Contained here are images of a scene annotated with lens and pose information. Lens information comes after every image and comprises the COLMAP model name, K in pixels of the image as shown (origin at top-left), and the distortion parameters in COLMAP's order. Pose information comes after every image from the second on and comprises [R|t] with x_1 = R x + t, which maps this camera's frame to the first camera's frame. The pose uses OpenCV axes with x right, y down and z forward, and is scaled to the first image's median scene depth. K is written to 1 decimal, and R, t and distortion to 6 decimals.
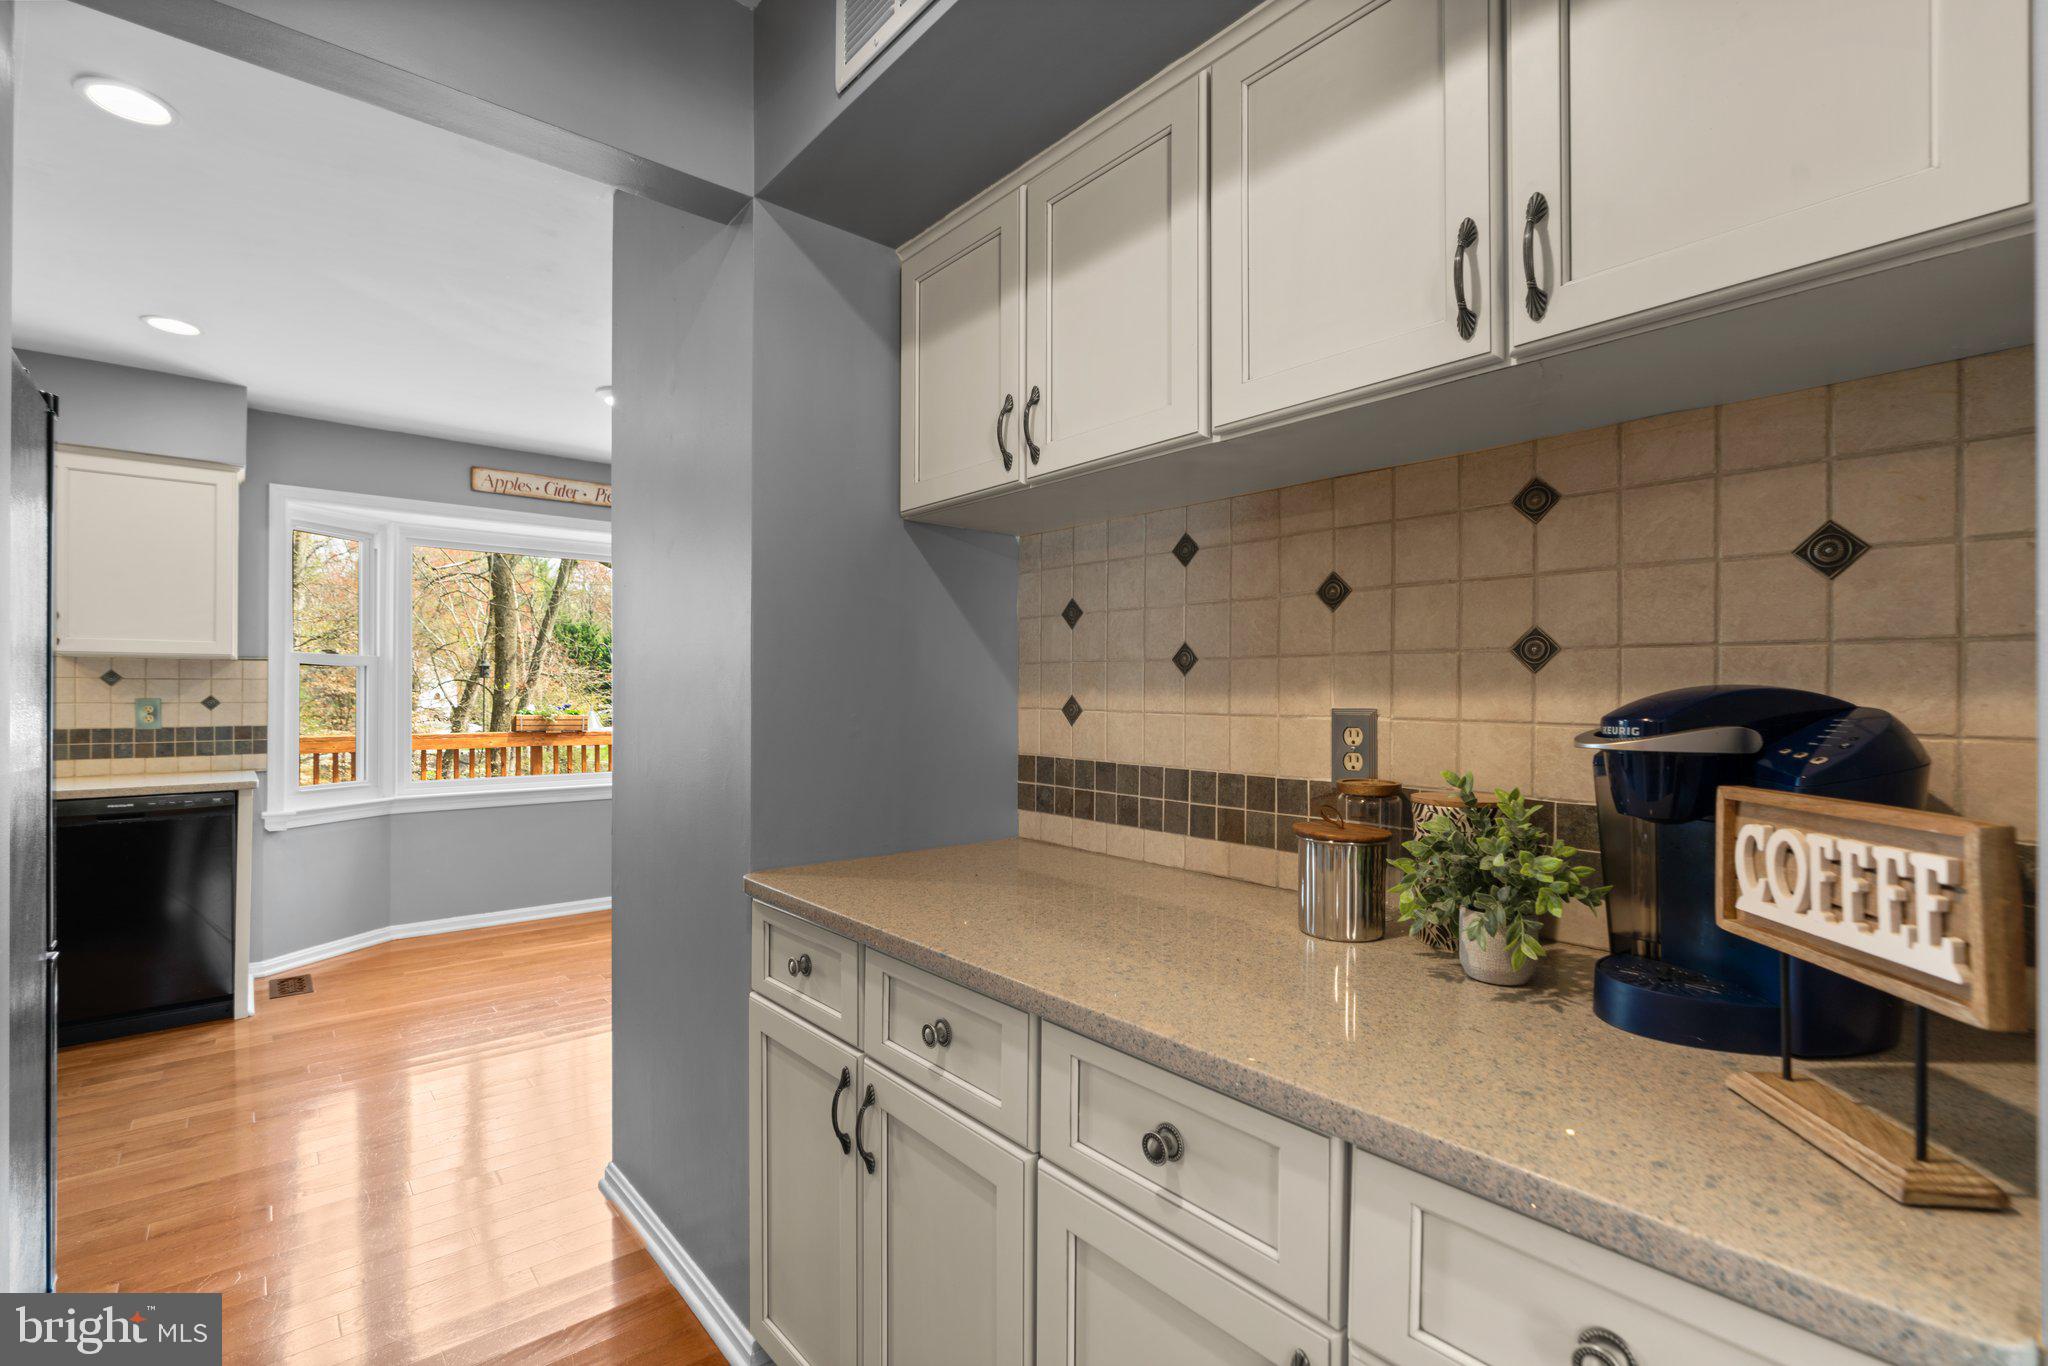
lens RADIAL K [[921.0, 0, 1018.3], [0, 921.0, 685.1], [0, 0, 1]] dist [-0.015710, 0.006858]
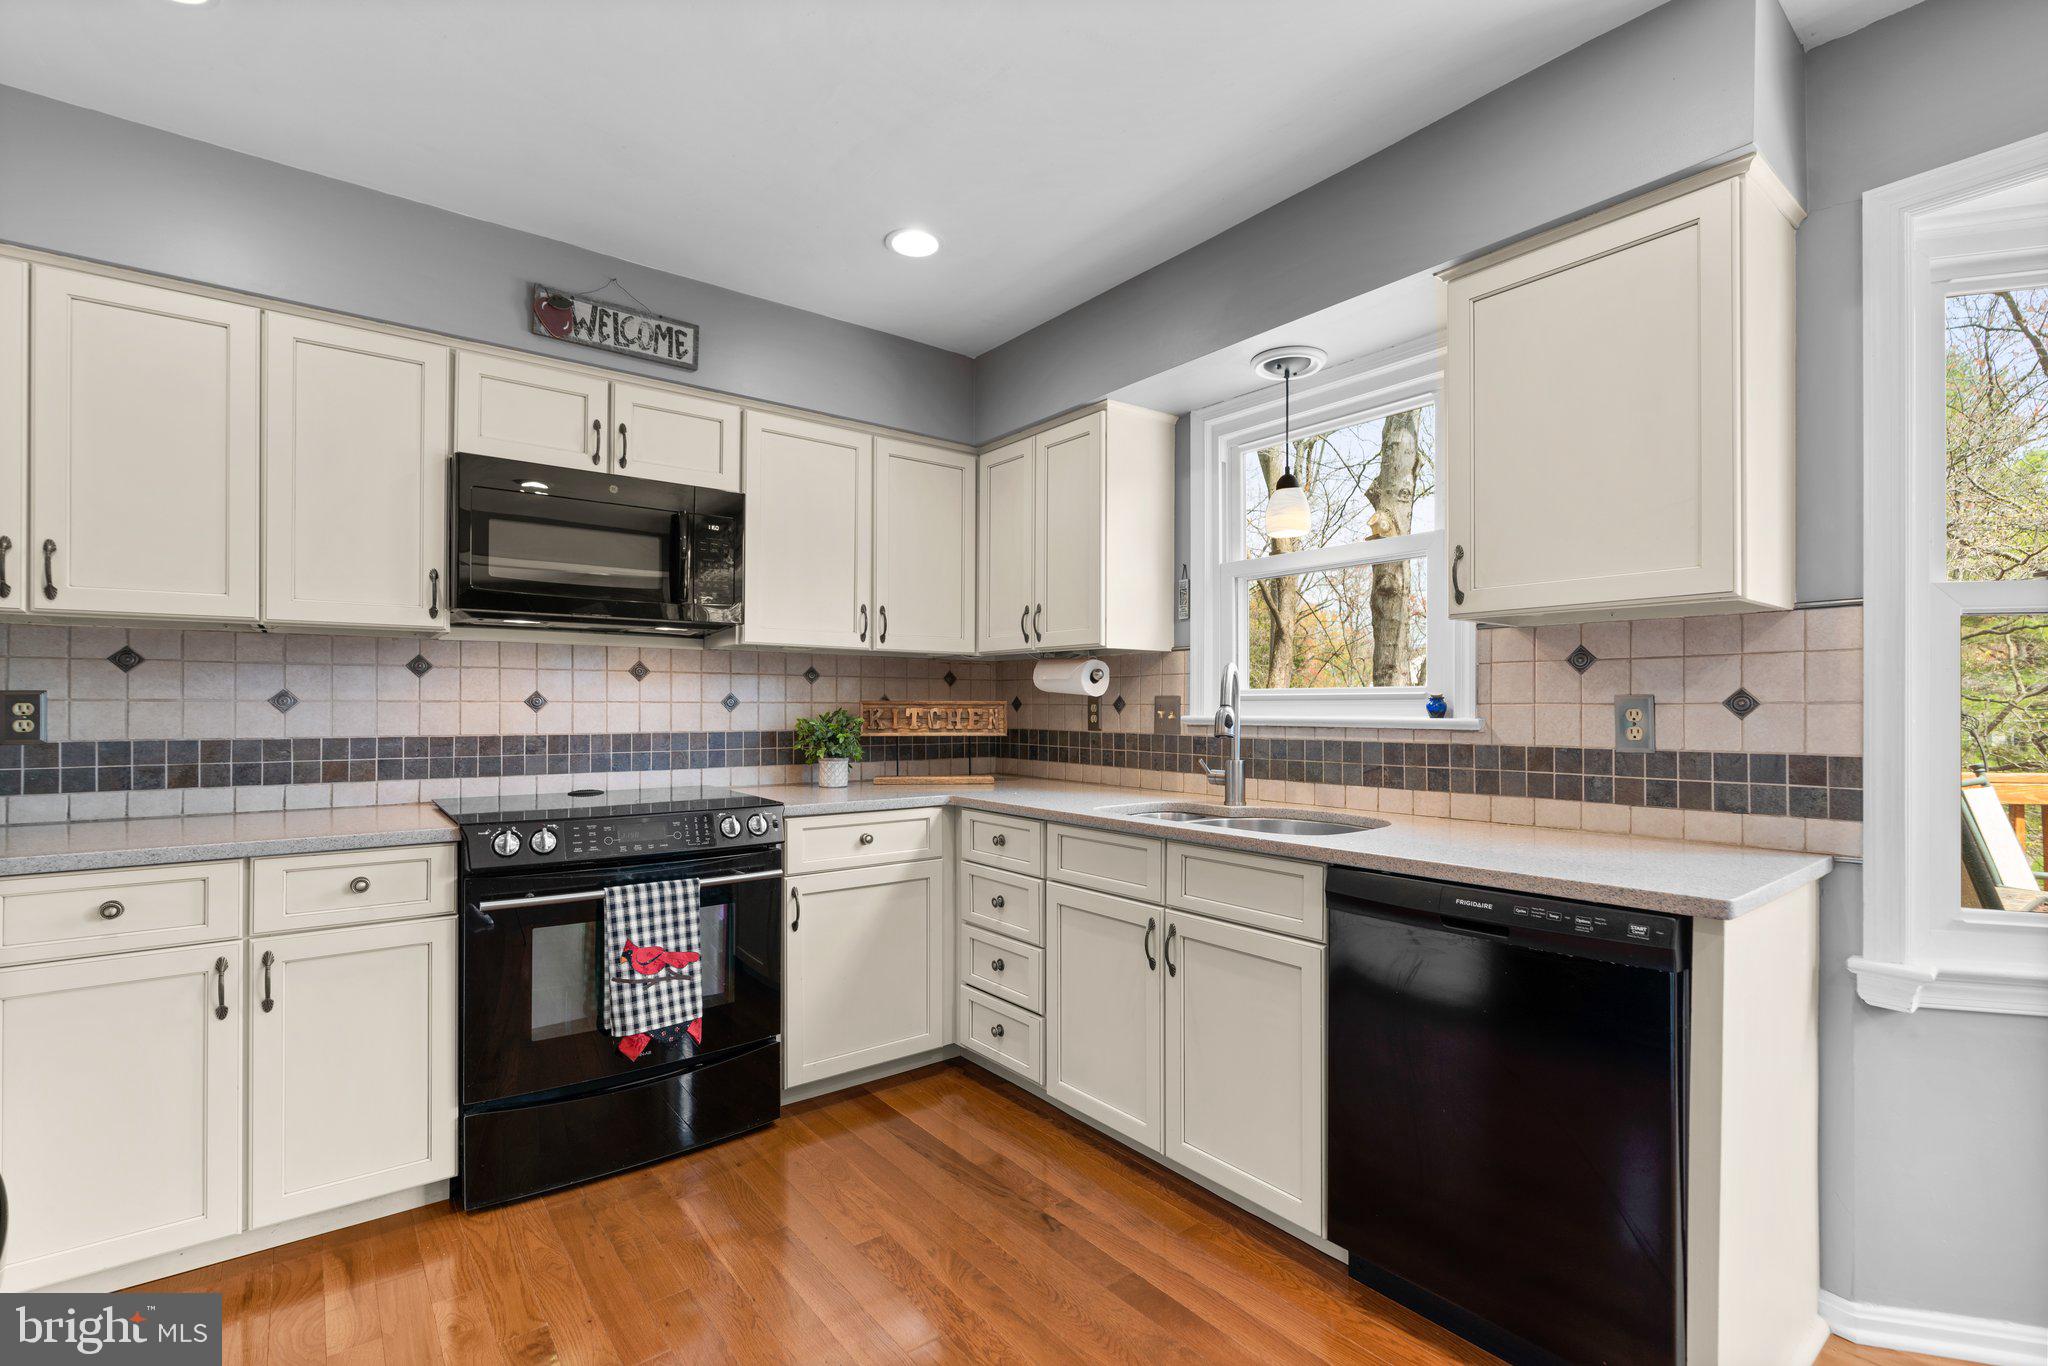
lens RADIAL K [[921.0, 0, 1028.1], [0, 921.0, 703.2], [0, 0, 1]] dist [-0.015710, 0.006858]
pose [[-0.041744, -0.001481, -0.999127, -0.384881], [0.013492, 0.999907, -0.002046, 0.014911], [0.999037, -0.013566, -0.041720, 0.641196]]
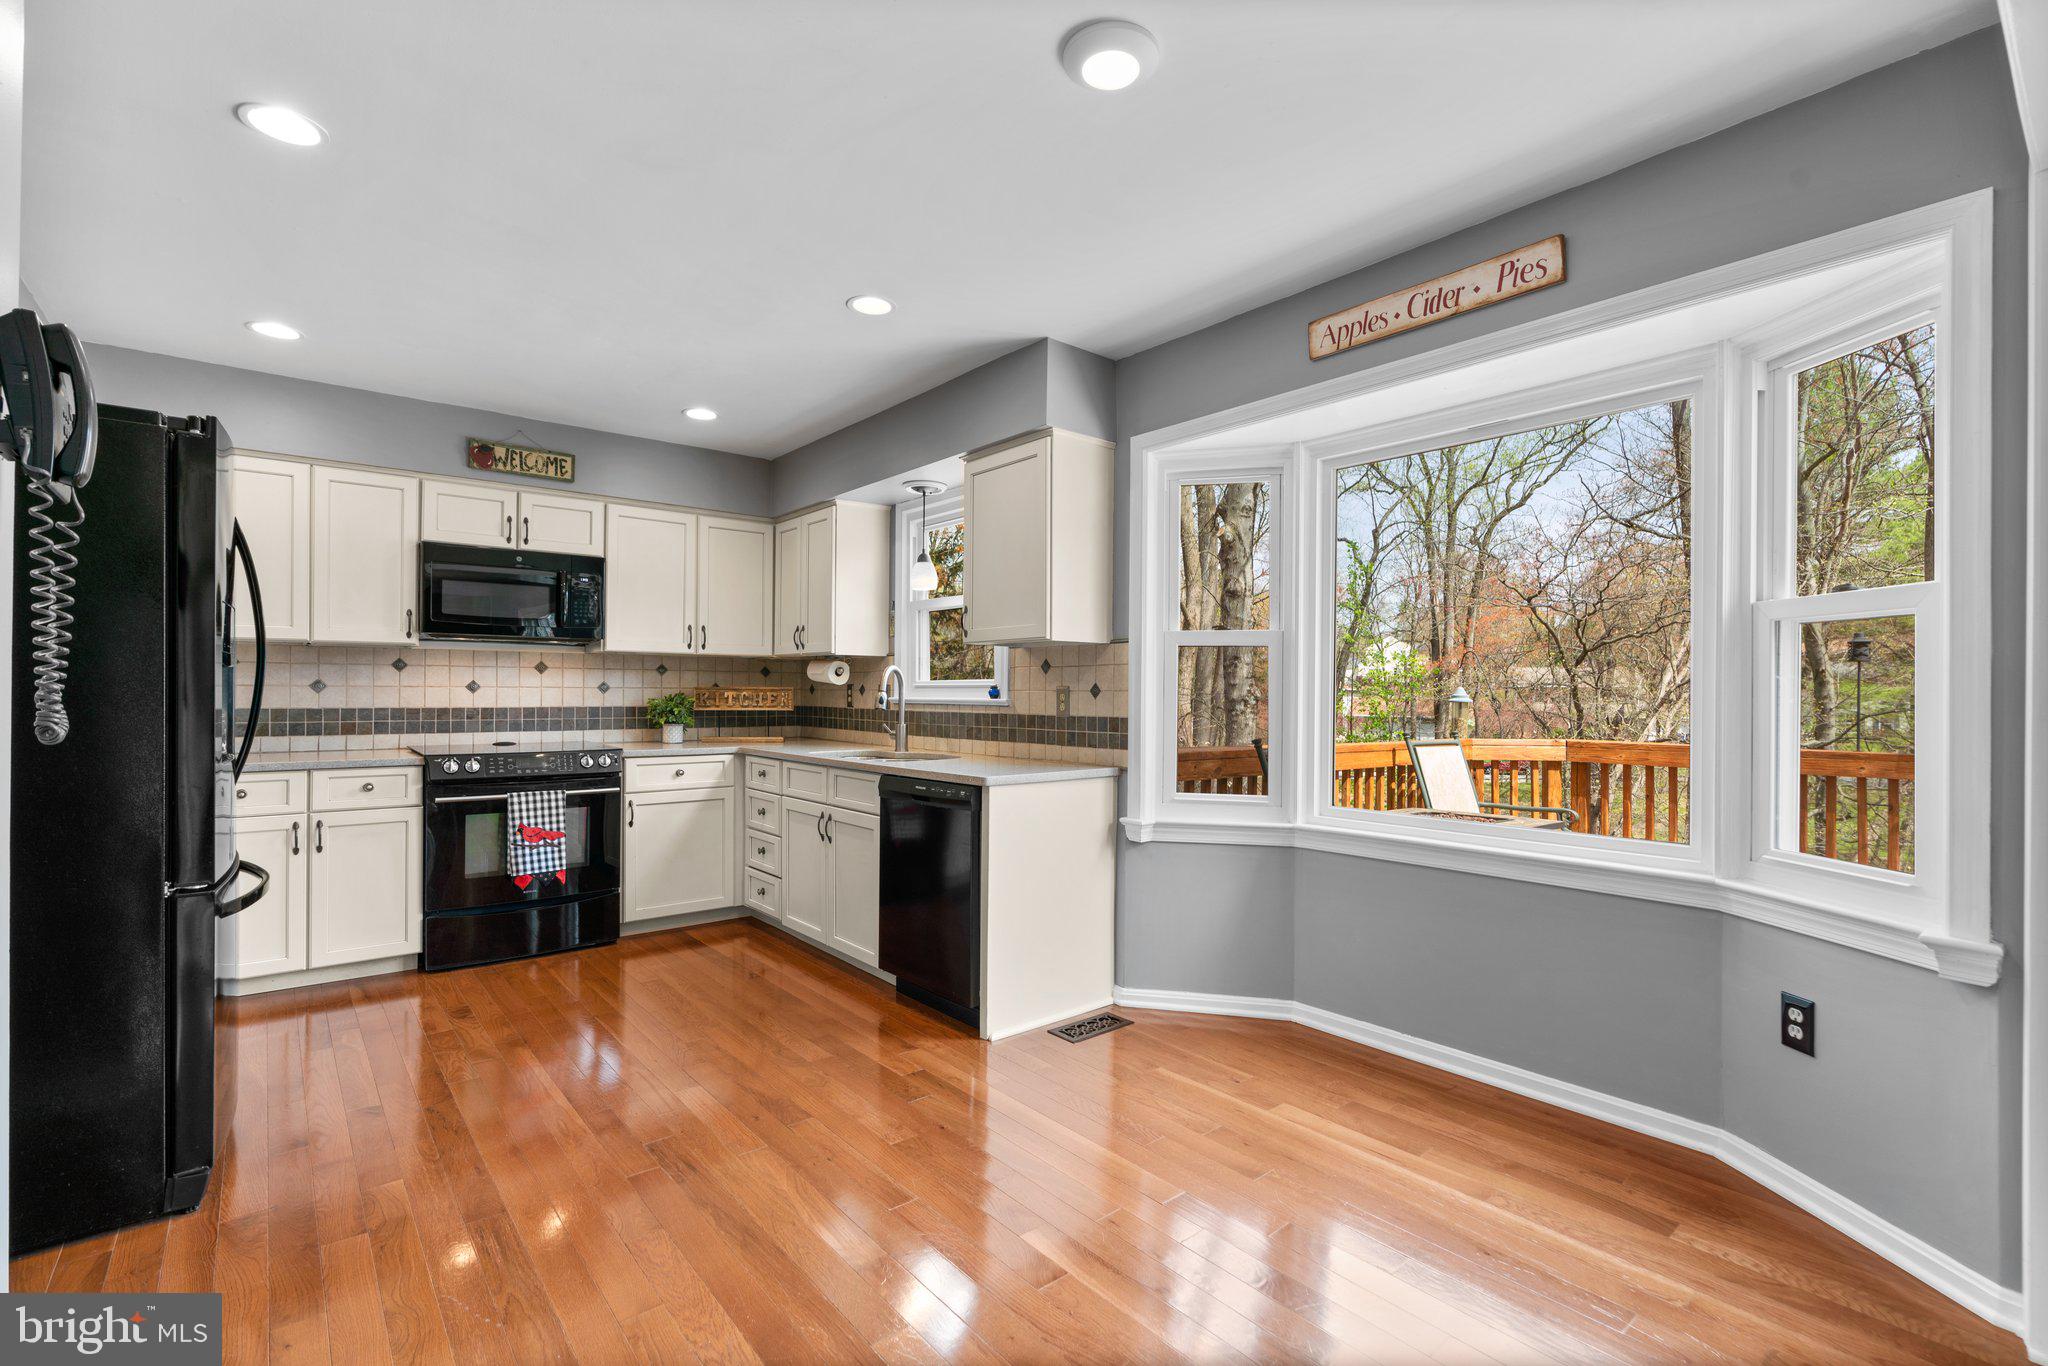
lens RADIAL K [[921.0, 0, 1025.9], [0, 921.0, 689.8], [0, 0, 1]] dist [-0.015710, 0.006858]
pose [[-0.015278, 0.000529, -0.999883, 0.053752], [0.009369, 0.999956, 0.000385, 0.016793], [0.999839, -0.009362, -0.015283, 0.938421]]
